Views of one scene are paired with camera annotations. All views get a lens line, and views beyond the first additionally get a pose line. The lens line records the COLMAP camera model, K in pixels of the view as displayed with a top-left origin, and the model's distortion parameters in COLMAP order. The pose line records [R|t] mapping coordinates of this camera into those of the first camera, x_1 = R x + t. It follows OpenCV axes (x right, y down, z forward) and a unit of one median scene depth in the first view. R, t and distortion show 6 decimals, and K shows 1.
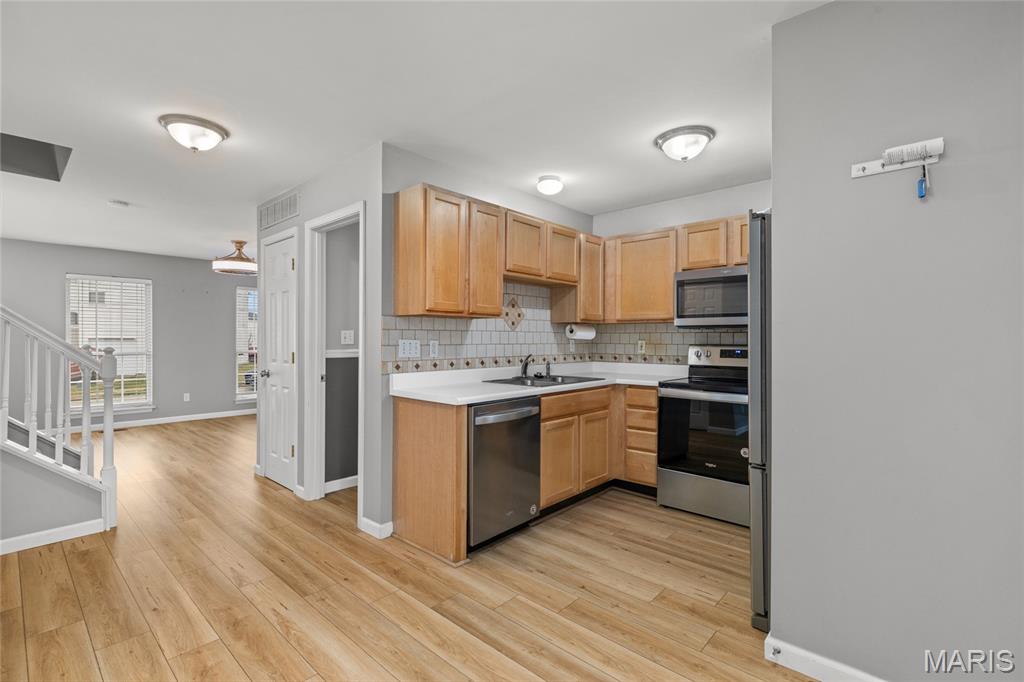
lens RADIAL K [[470.4, 0, 504.5], [0, 470.4, 340.8], [0, 0, 1]] dist [-0.000016, -0.000037]
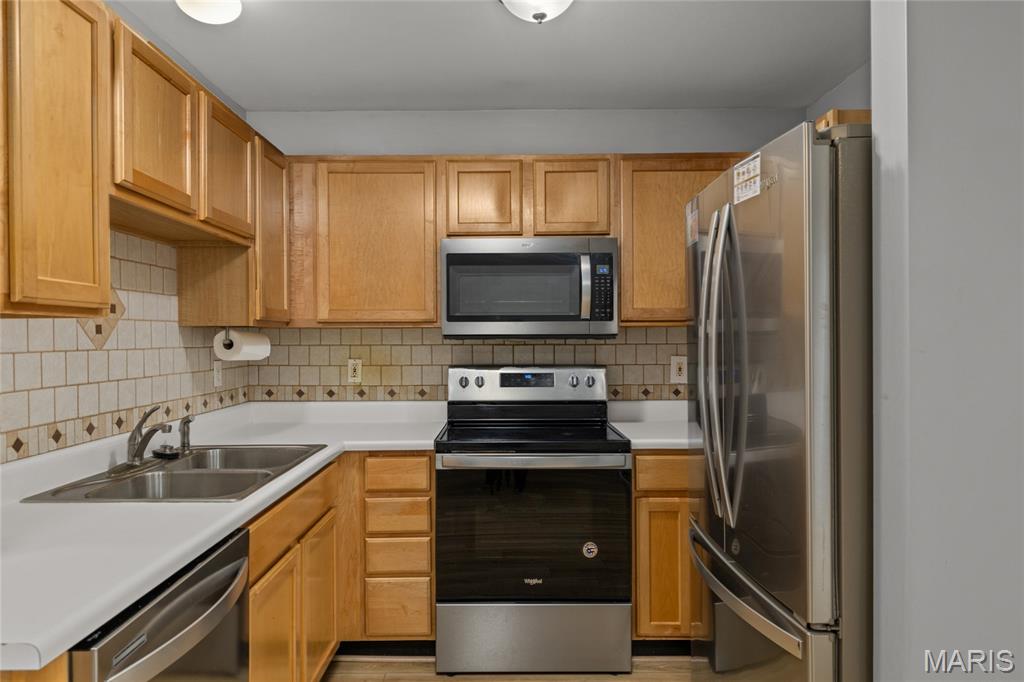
lens RADIAL K [[645.9, 0, 503.9], [0, 645.9, 343.0], [0, 0, 1]] dist [0.001800, -0.001096]
pose [[0.732859, -0.012475, 0.680266, -0.109656], [0.009220, 0.999922, 0.008404, -0.029857], [-0.680318, 0.000113, 0.732917, 0.417872]]
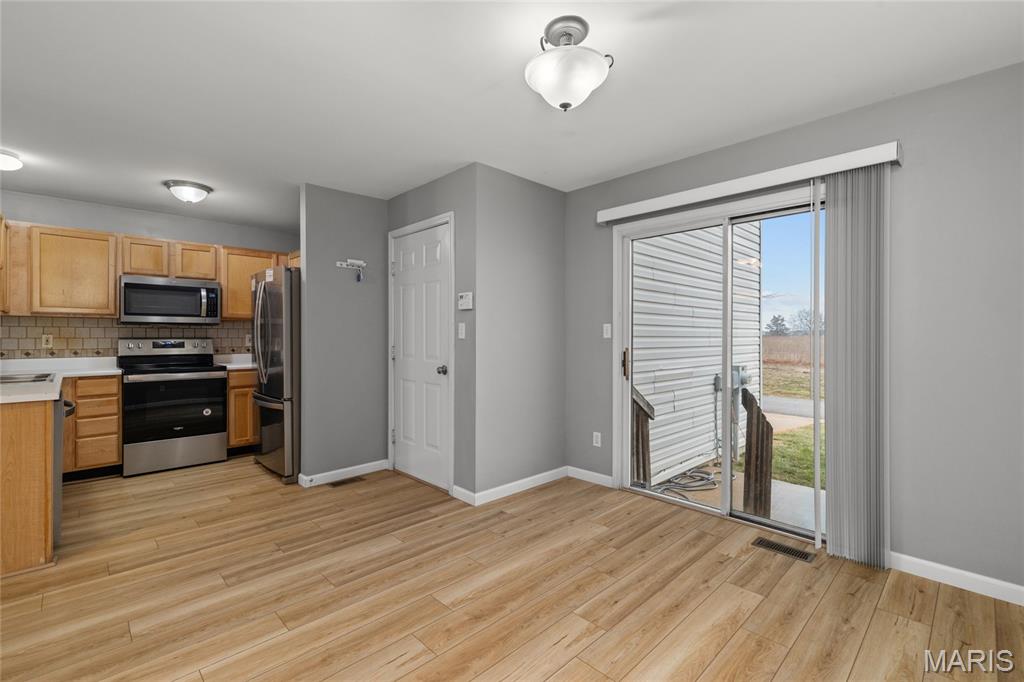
lens RADIAL K [[456.2, 0, 506.0], [0, 456.2, 335.2], [0, 0, 1]] dist [0.003538, 0.000382]
pose [[0.060436, -0.002668, 0.998169, -0.734768], [0.002363, 0.999994, 0.002530, 0.000346], [-0.998169, 0.002206, 0.060442, -0.000595]]
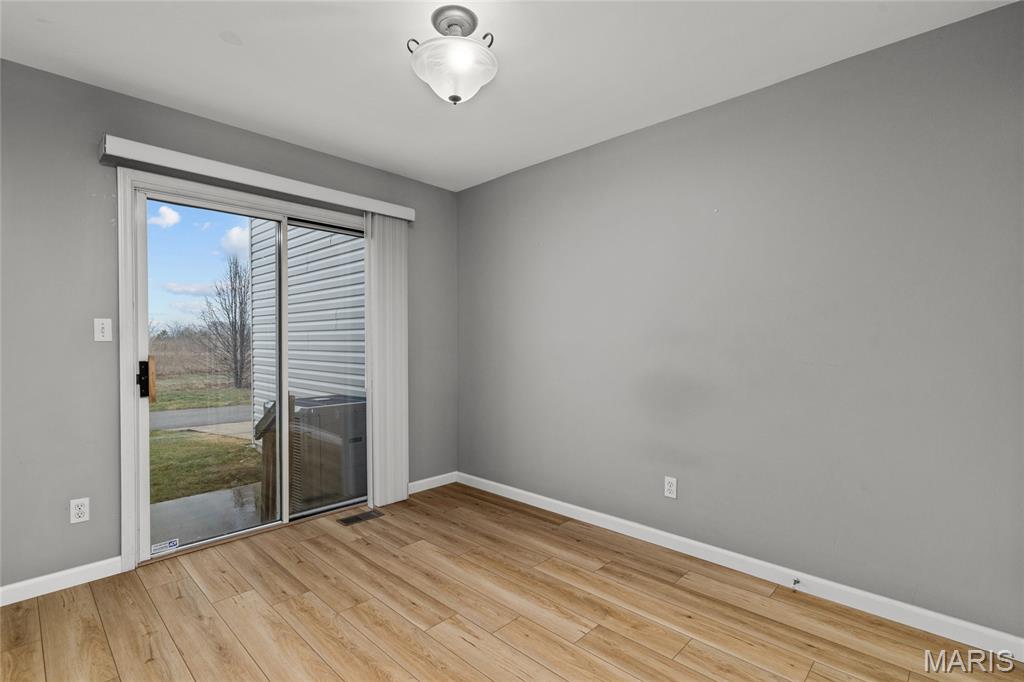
lens RADIAL K [[478.9, 0, 506.8], [0, 478.9, 347.4], [0, 0, 1]] dist [-0.000177, -0.000278]
pose [[-0.999865, -0.005104, 0.015633, -0.257988], [-0.004796, 0.999794, 0.019701, 0.002199], [-0.015731, 0.019623, -0.999684, 0.515462]]
